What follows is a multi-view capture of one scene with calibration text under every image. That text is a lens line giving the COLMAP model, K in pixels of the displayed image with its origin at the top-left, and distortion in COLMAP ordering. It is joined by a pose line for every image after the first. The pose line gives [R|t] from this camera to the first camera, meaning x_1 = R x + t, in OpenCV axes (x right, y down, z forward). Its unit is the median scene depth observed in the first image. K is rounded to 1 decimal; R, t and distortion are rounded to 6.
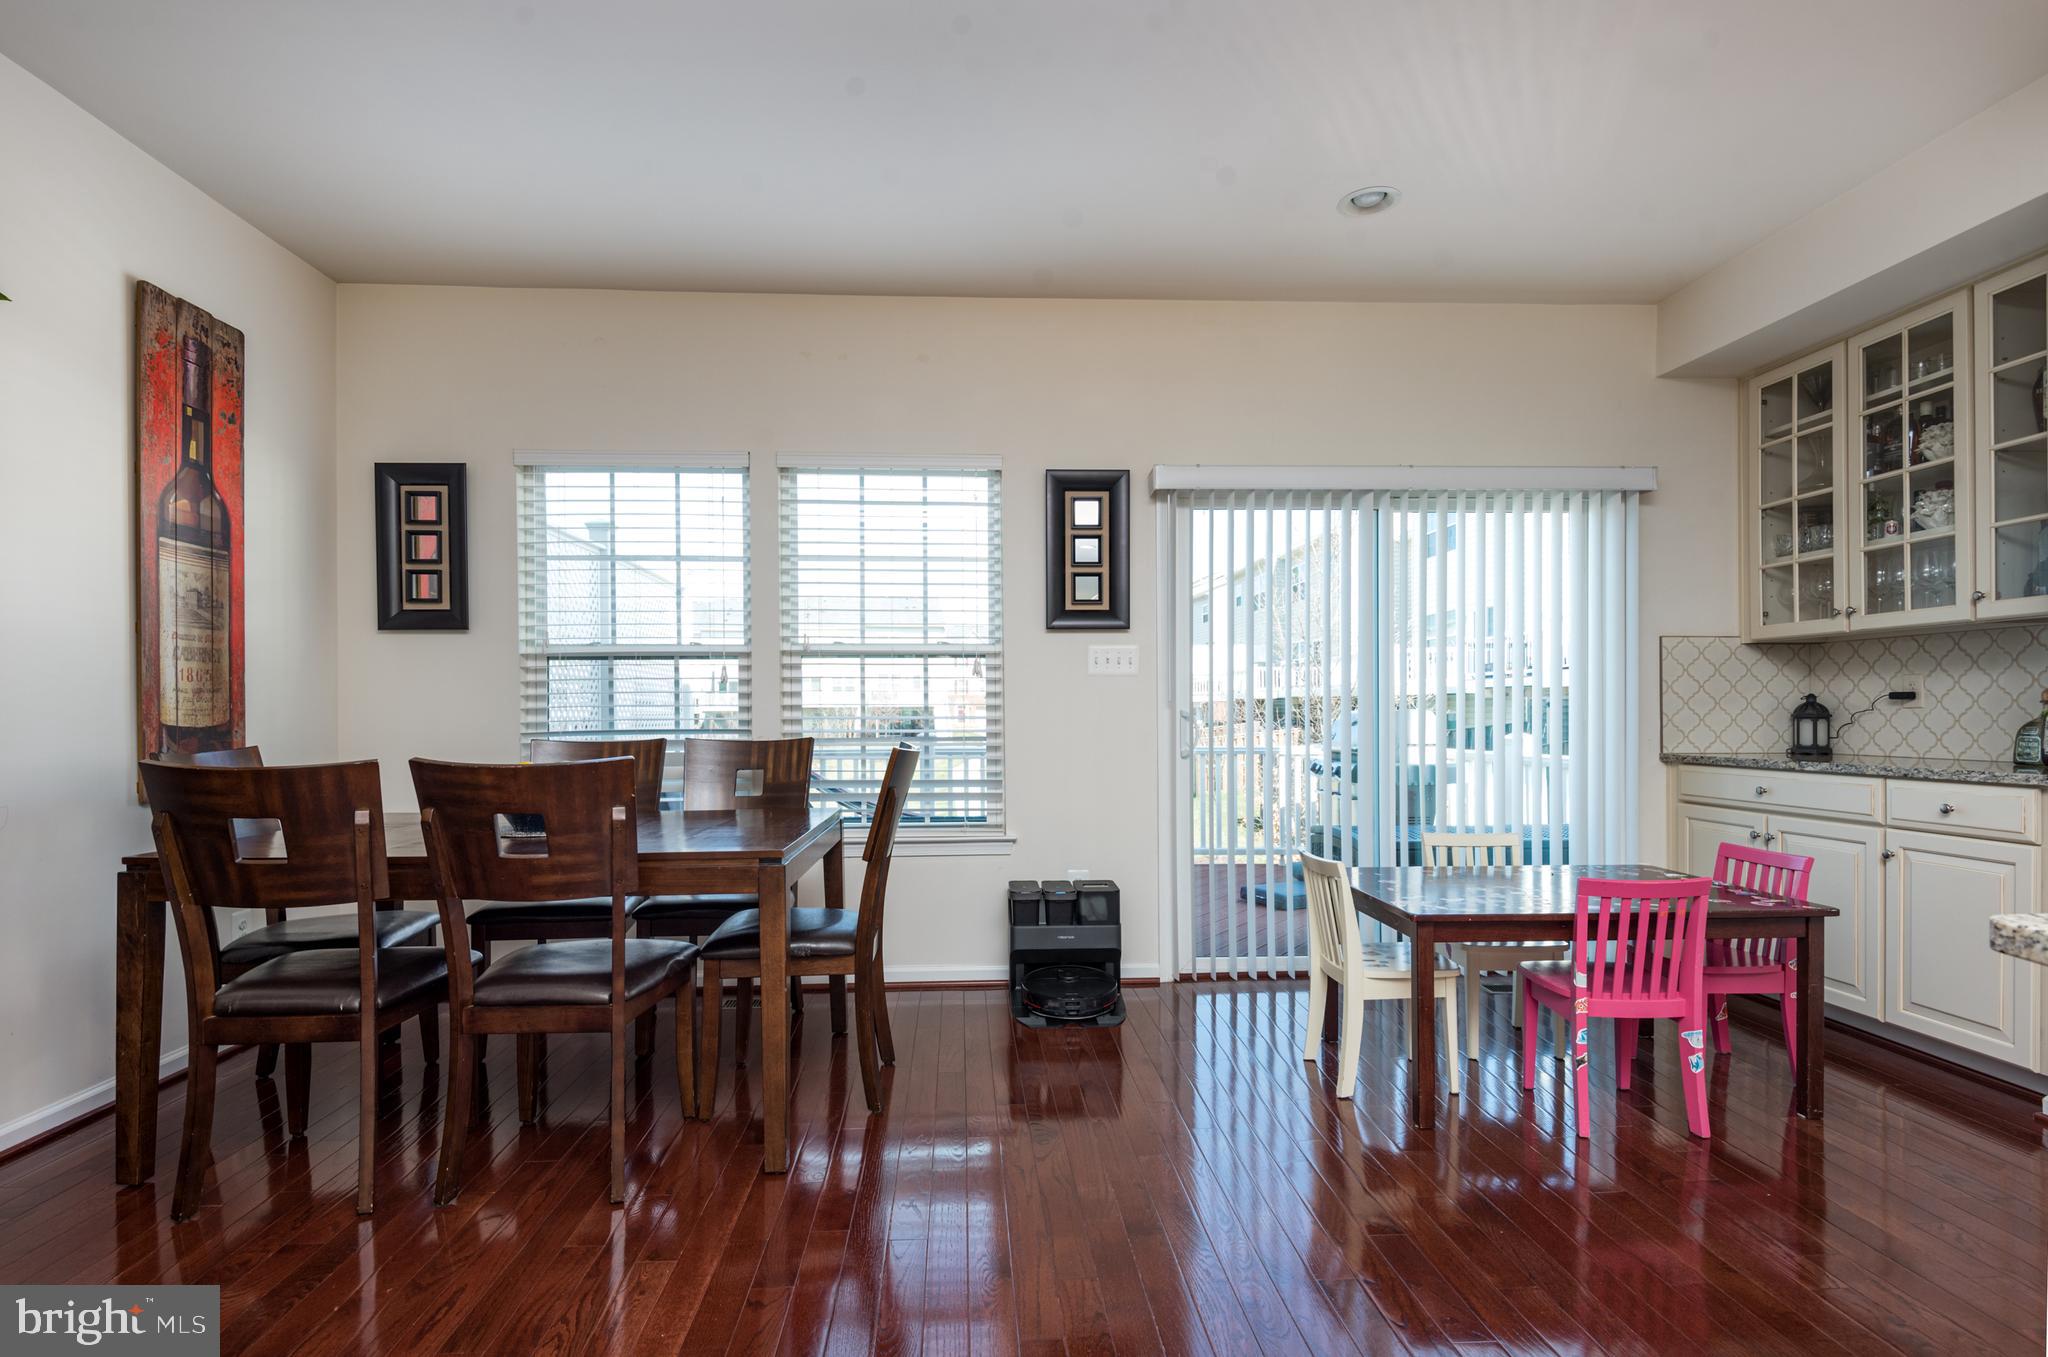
lens RADIAL K [[1026.4, 0, 1009.4], [0, 1026.4, 711.0], [0, 0, 1]] dist [0.017703, -0.000549]
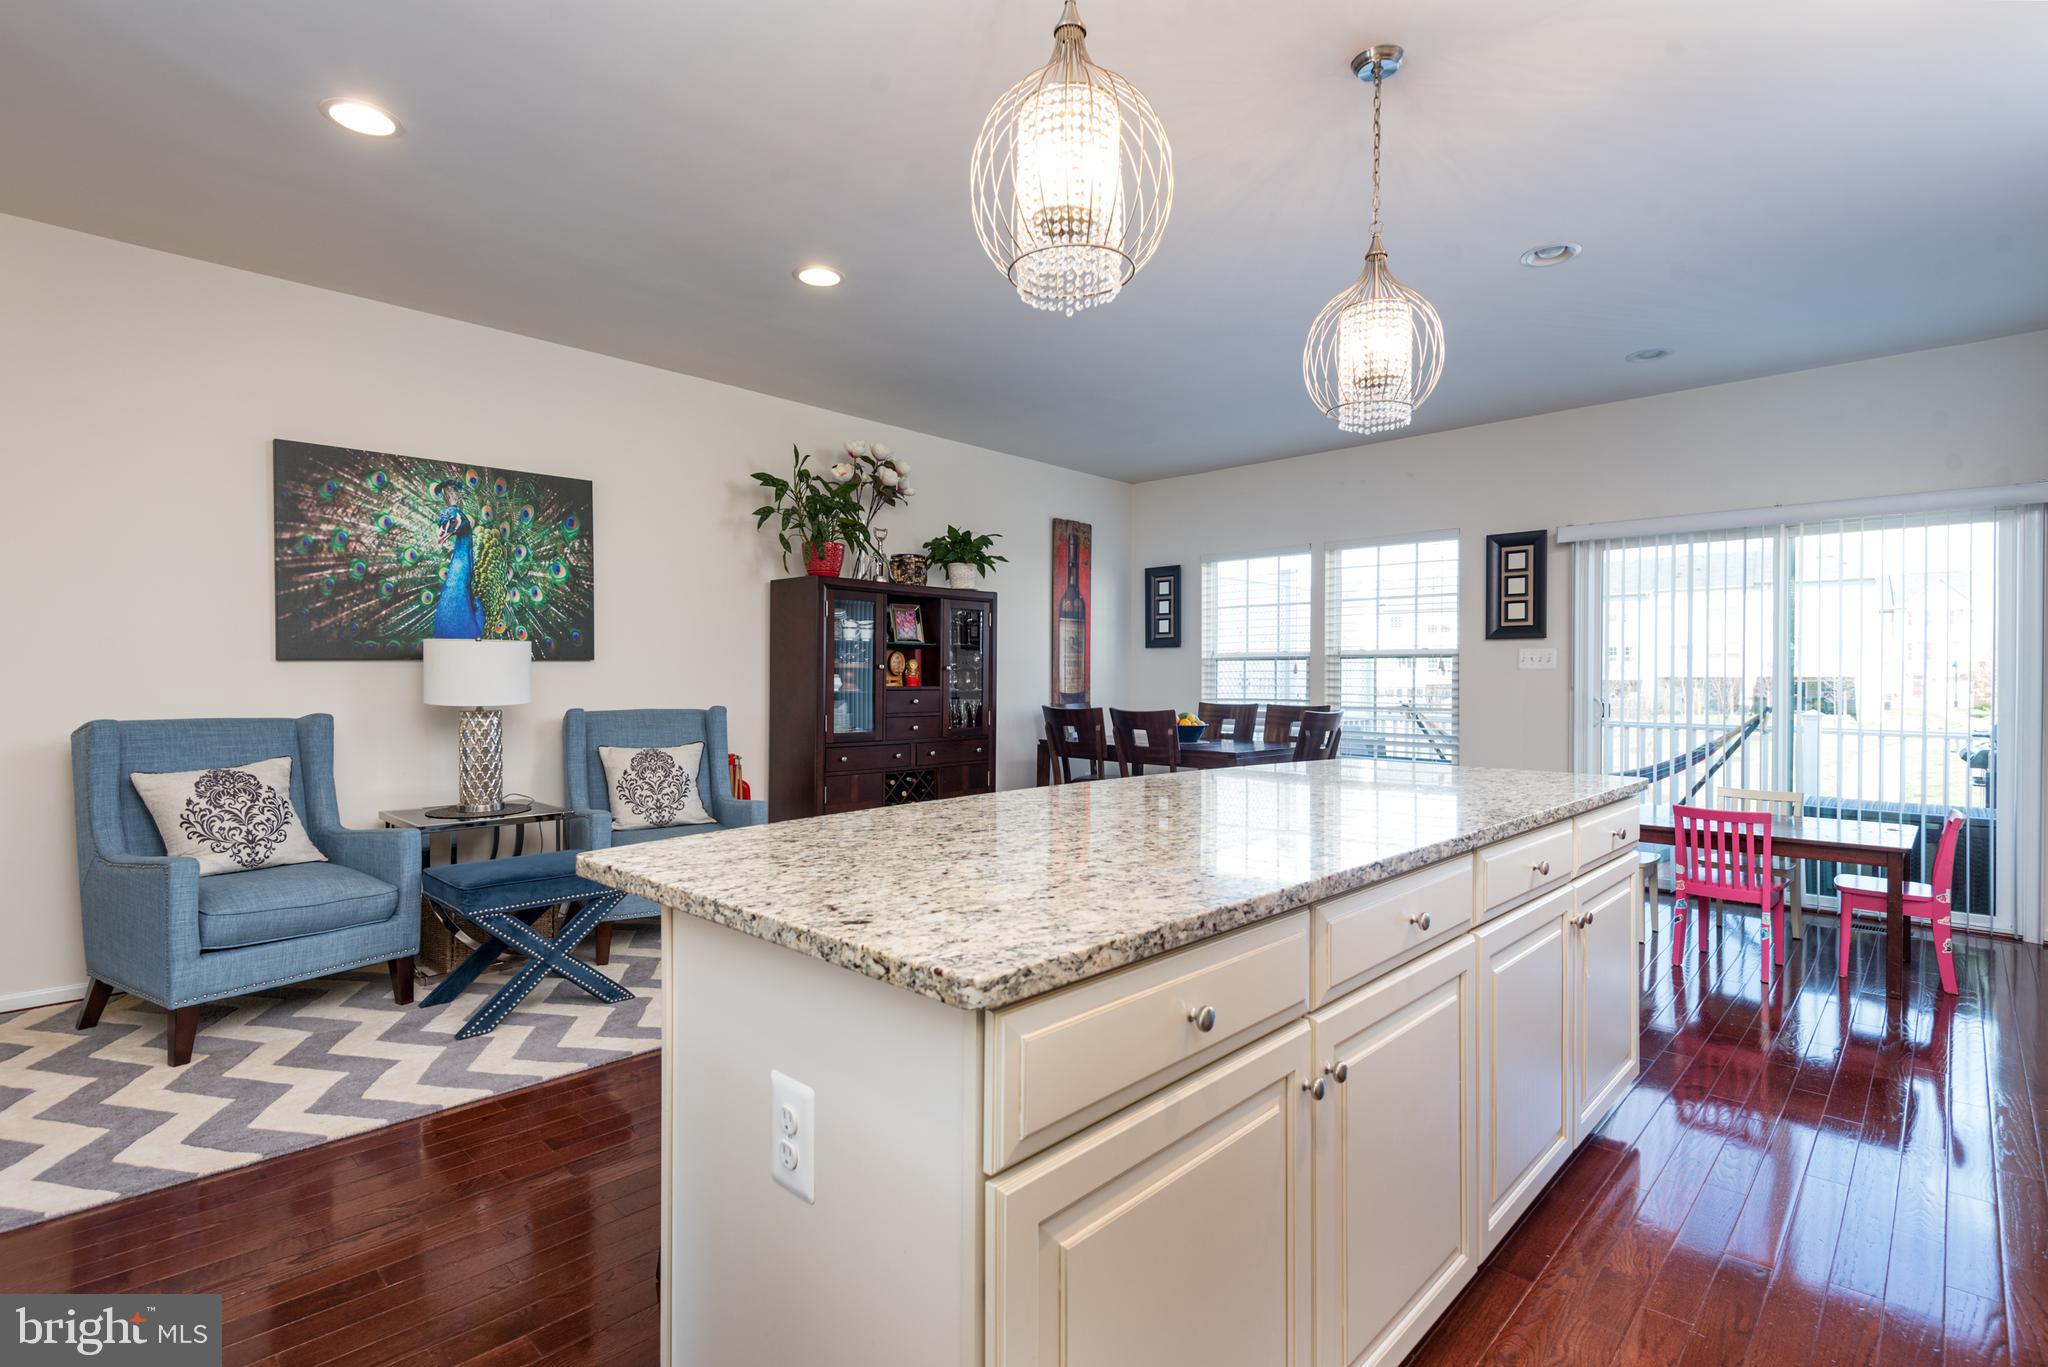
lens RADIAL K [[977.3, 0, 1039.9], [0, 977.3, 683.3], [0, 0, 1]] dist [0.033590, -0.030337]
pose [[0.695359, 0.011107, -0.718577, 0.653441], [-0.006832, 0.999938, 0.008845, -0.023283], [0.718630, -0.001241, 0.695391, -0.521302]]
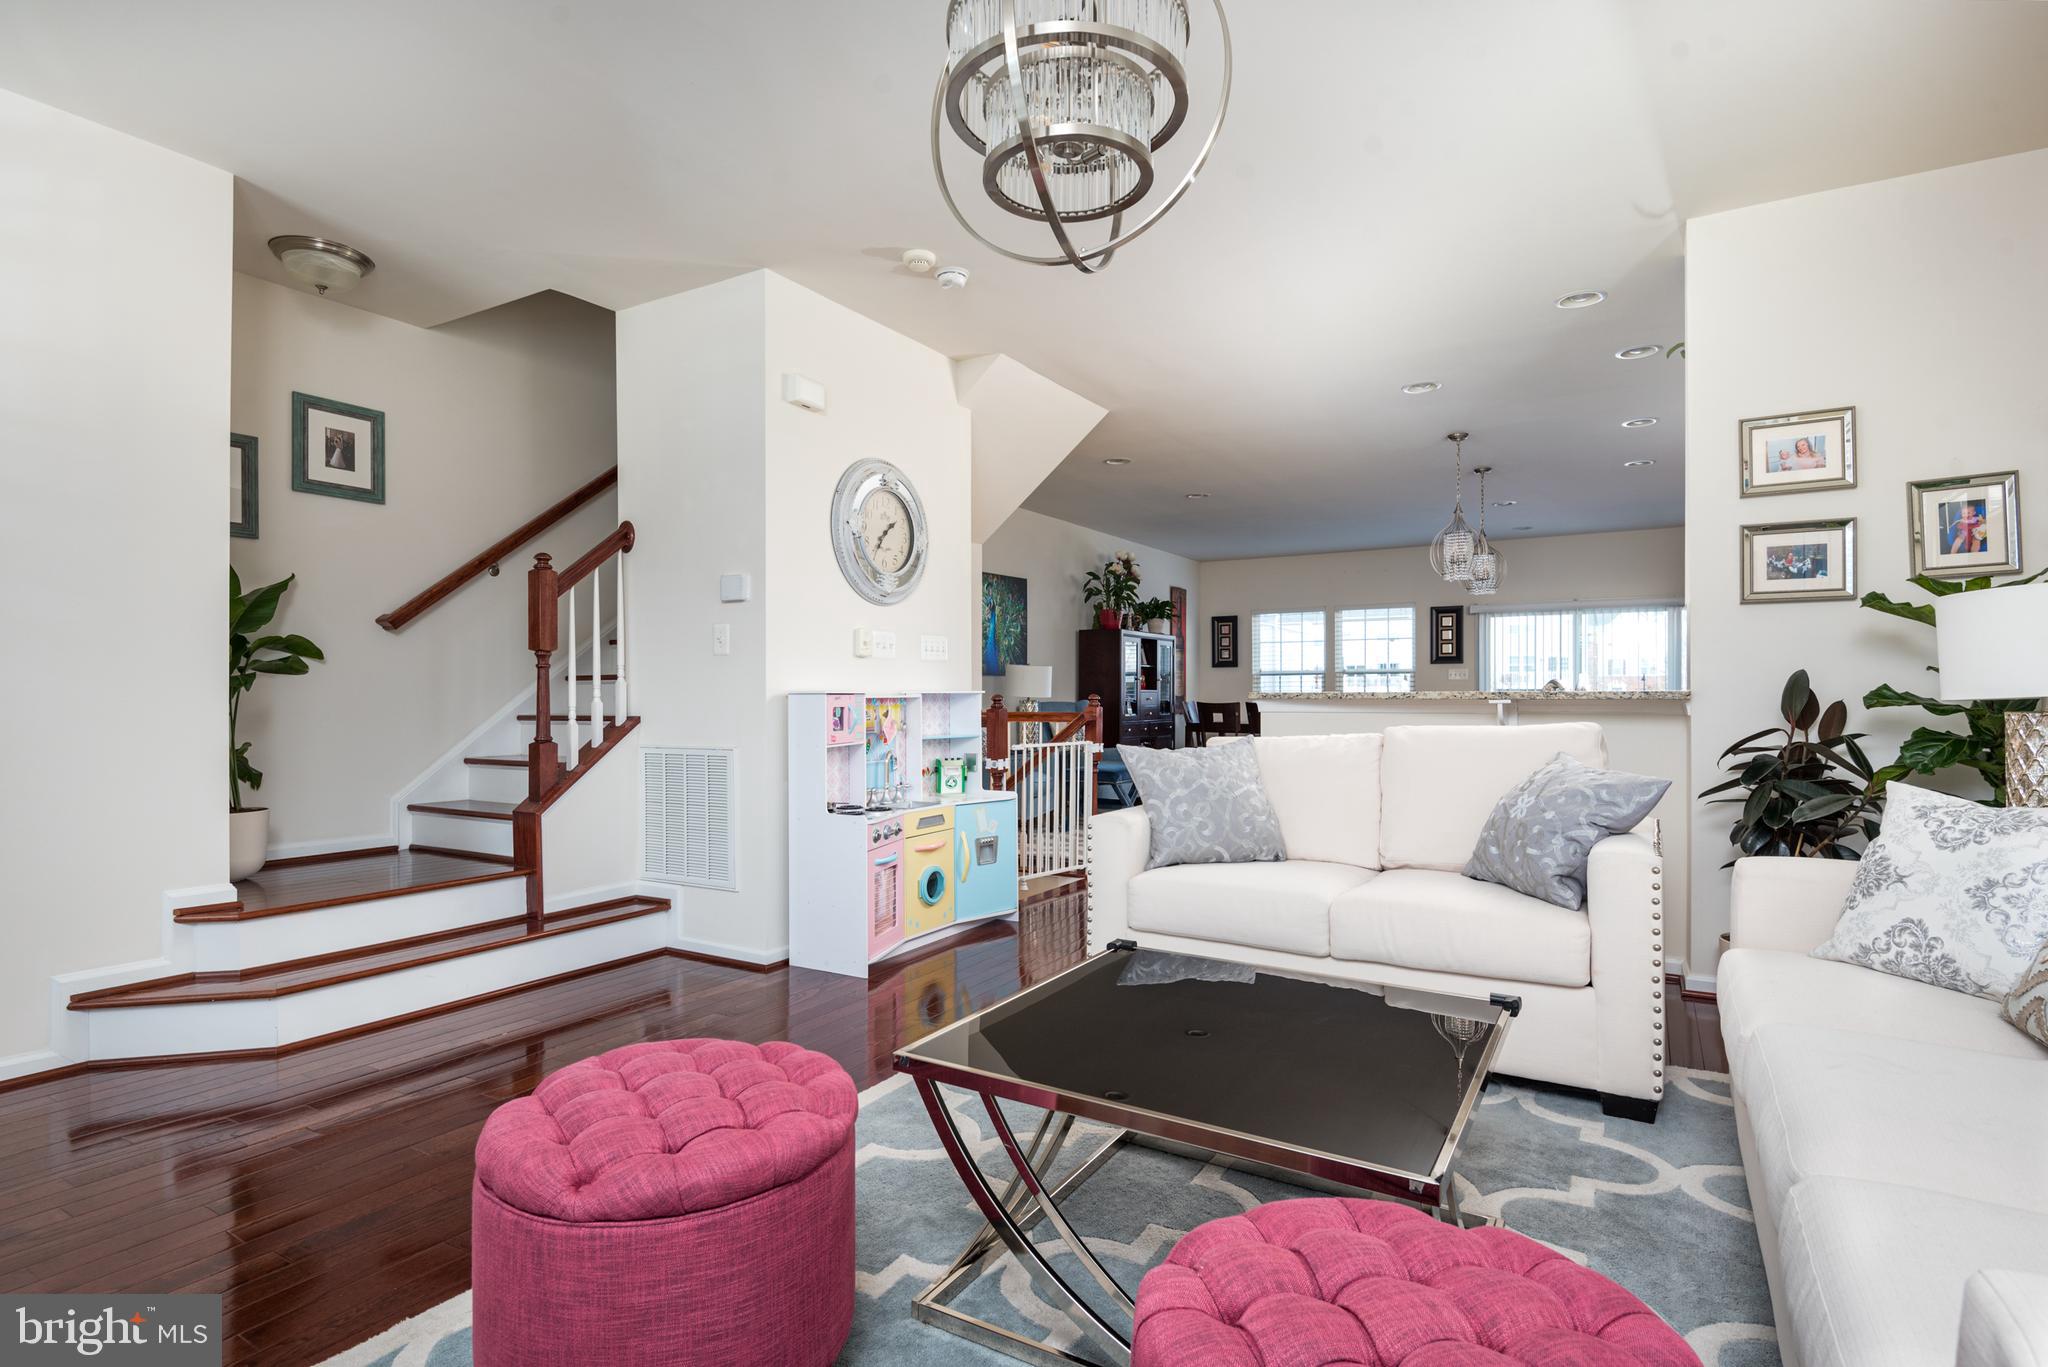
lens RADIAL K [[1026.9, 0, 1041.2], [0, 1026.9, 695.4], [0, 0, 1]] dist [0.053833, -0.041585]
pose [[0.840610, 0.005278, -0.541616, 0.697217], [-0.003462, 0.999984, 0.004371, -0.002010], [0.541630, -0.001799, 0.840615, -2.024958]]
